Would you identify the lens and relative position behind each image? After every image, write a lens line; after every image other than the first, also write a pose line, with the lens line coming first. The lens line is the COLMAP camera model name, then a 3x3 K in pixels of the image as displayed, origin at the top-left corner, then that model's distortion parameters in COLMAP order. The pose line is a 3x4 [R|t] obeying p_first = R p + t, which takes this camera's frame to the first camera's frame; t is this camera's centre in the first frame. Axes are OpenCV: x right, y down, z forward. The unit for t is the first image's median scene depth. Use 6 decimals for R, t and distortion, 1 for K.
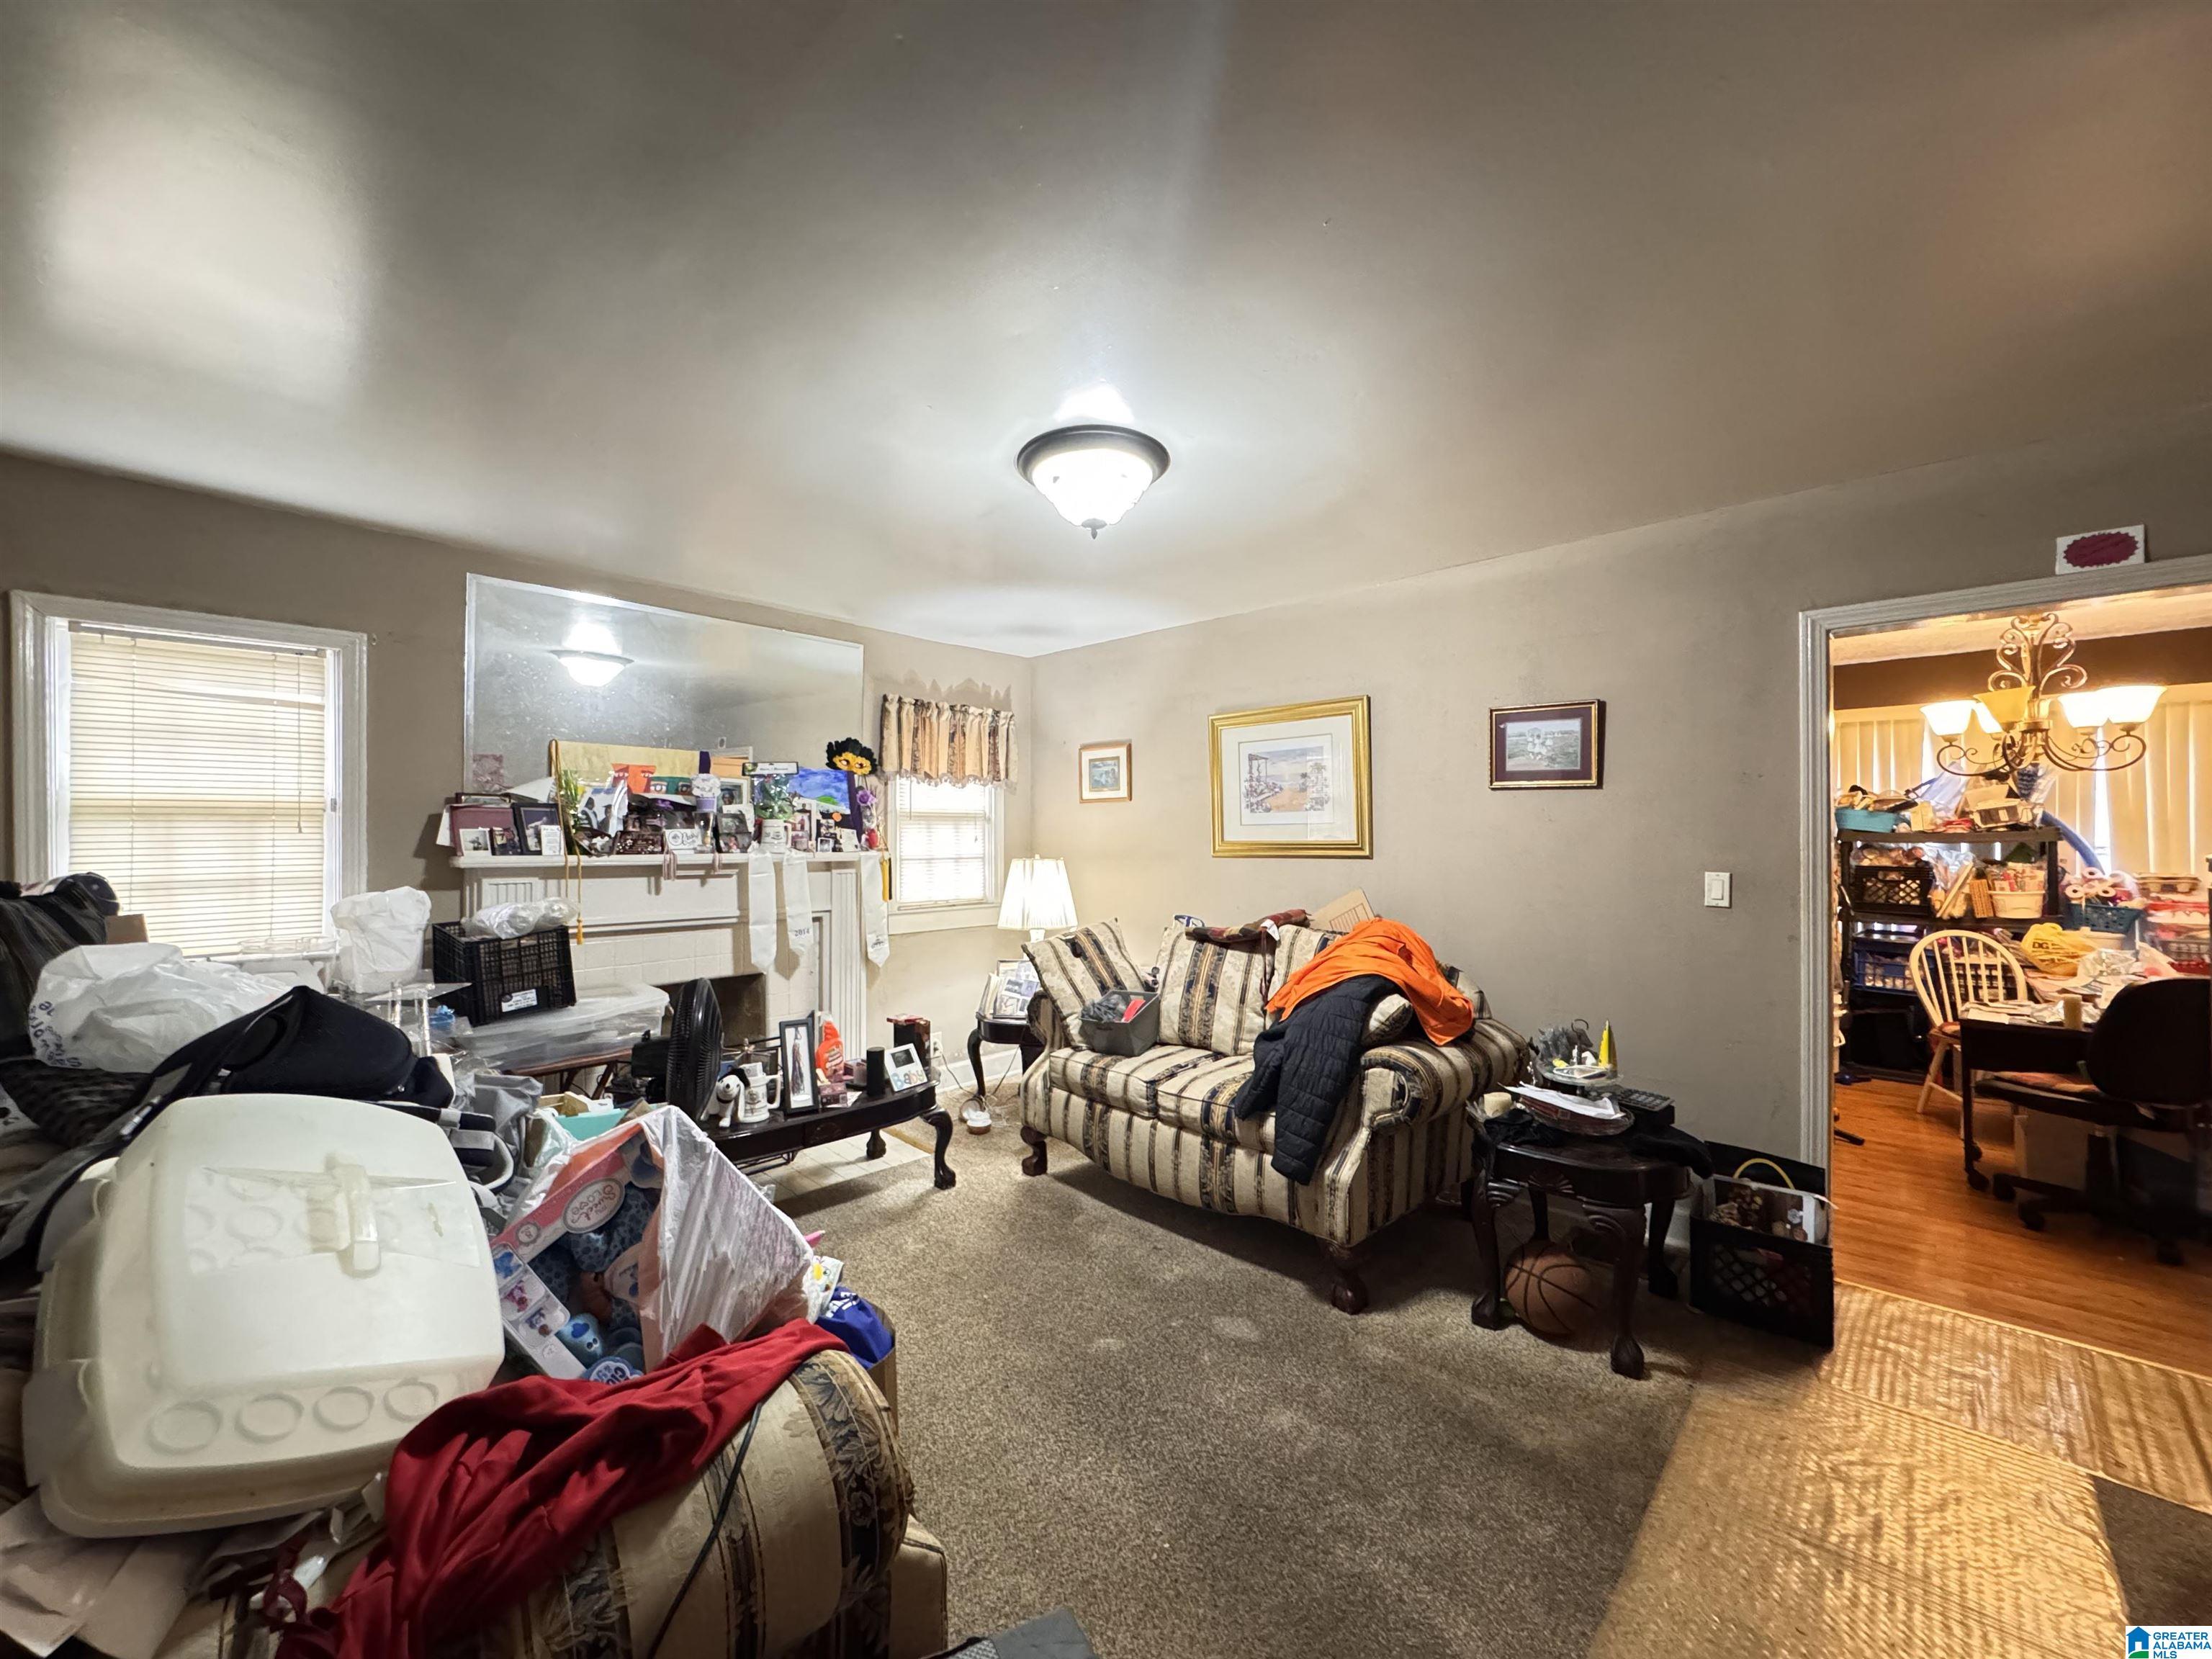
lens RADIAL K [[877.4, 0, 1107.9], [0, 877.4, 834.9], [0, 0, 1]] dist [-0.000111, -0.000113]
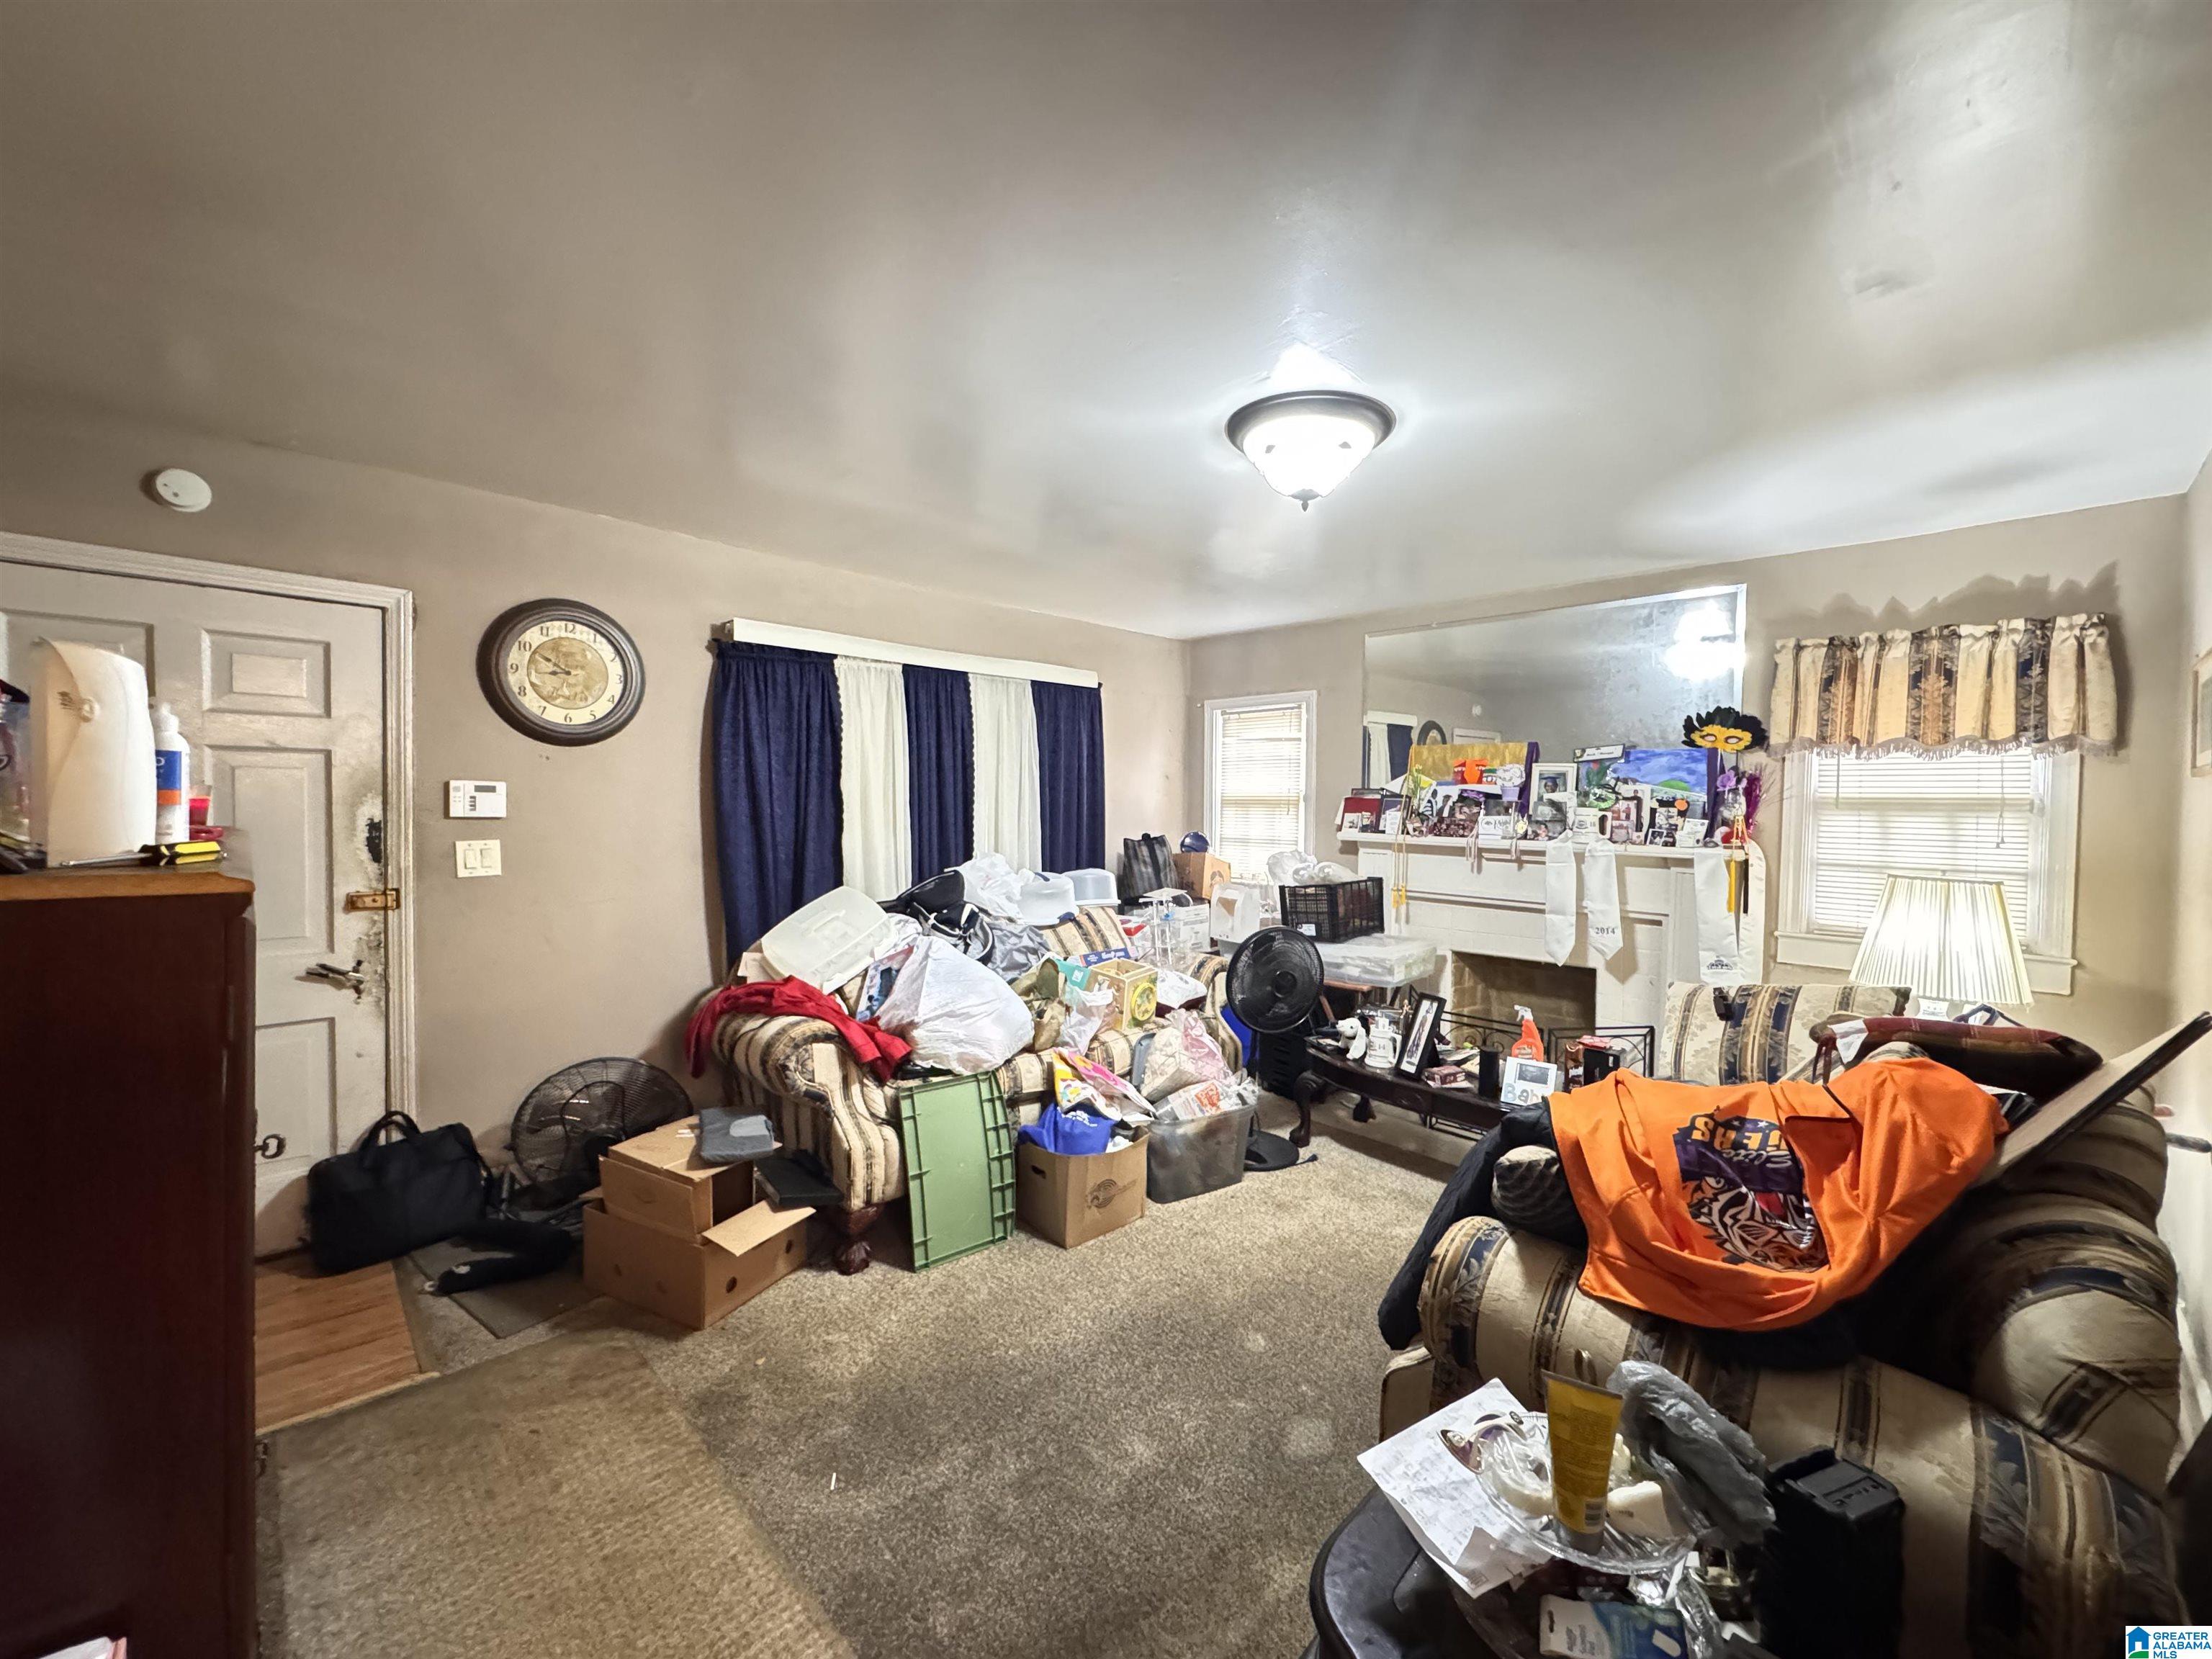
lens RADIAL K [[877.4, 0, 1106.5], [0, 877.4, 831.7], [0, 0, 1]] dist [-0.000111, -0.000113]
pose [[-0.025683, 0.034125, -0.999088, 0.554825], [-0.015137, 0.999289, 0.034521, -0.015809], [0.999556, 0.016010, -0.025148, 0.481816]]
